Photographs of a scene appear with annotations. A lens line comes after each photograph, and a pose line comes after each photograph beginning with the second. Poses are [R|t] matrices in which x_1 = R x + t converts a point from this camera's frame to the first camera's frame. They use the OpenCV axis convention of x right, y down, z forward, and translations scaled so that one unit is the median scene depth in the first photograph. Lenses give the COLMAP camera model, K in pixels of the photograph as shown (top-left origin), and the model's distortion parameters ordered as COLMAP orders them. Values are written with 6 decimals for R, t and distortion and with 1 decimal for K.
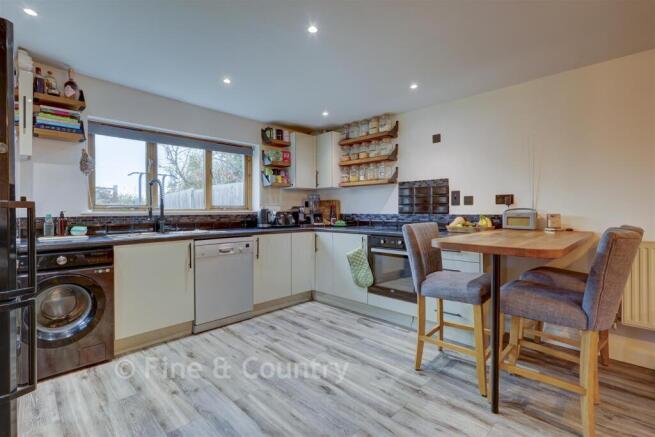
lens RADIAL K [[302.9, 0, 328.6], [0, 302.9, 213.6], [0, 0, 1]] dist [0.000270, 0.000100]
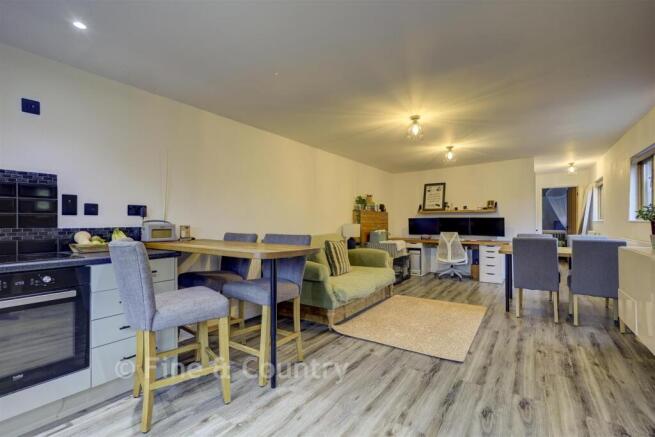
lens RADIAL K [[302.9, 0, 328.8], [0, 302.9, 220.4], [0, 0, 1]] dist [0.000270, 0.000100]
pose [[-0.171255, 0.002813, 0.985223, -0.390488], [0.007180, 0.999973, -0.001607, -0.010137], [-0.985200, 0.006799, -0.171271, 0.548241]]
